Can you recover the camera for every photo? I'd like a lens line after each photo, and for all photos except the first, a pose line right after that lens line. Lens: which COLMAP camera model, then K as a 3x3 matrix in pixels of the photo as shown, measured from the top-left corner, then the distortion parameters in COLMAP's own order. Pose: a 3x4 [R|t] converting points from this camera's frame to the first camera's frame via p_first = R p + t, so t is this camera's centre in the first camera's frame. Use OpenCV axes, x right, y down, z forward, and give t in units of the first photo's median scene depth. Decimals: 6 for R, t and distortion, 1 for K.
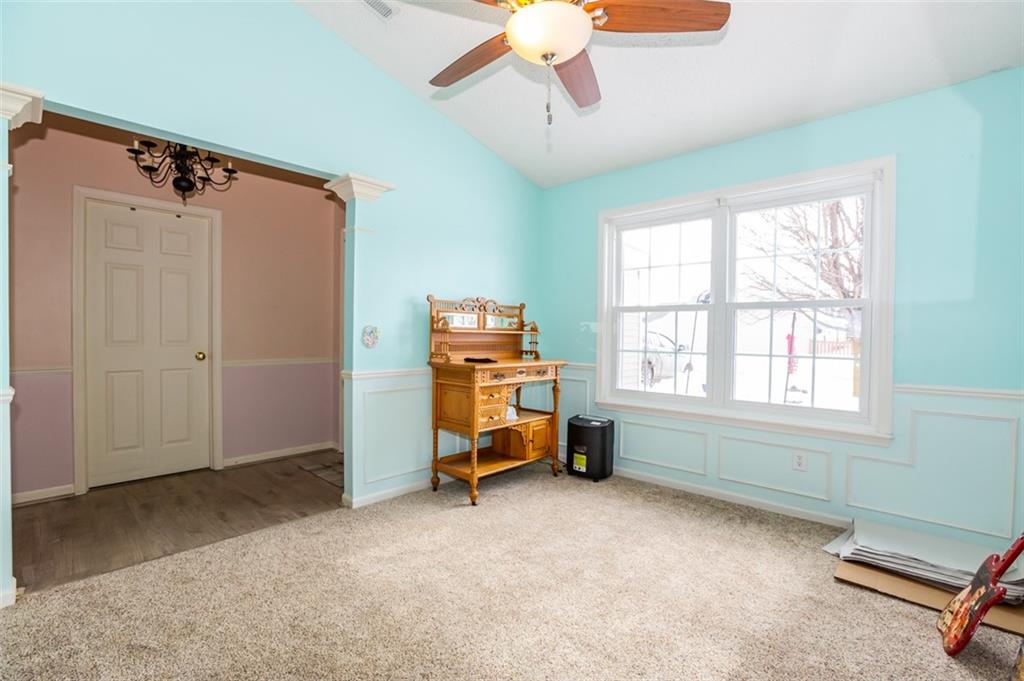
lens RADIAL K [[464.2, 0, 515.7], [0, 464.2, 342.0], [0, 0, 1]] dist [-0.049075, 0.019310]
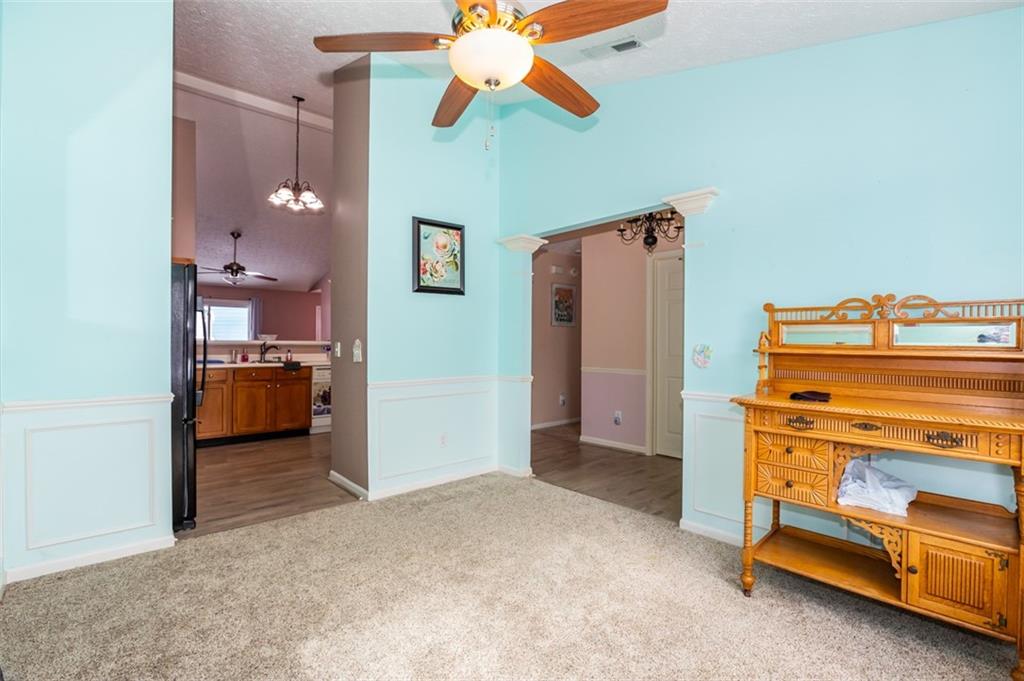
lens RADIAL K [[464.2, 0, 515.7], [0, 464.2, 342.0], [0, 0, 1]] dist [-0.049075, 0.019310]
pose [[-0.083760, -0.009783, -0.996438, 0.620768], [-0.025936, 0.999634, -0.007634, -0.021559], [0.996148, 0.025204, -0.083983, 0.666392]]
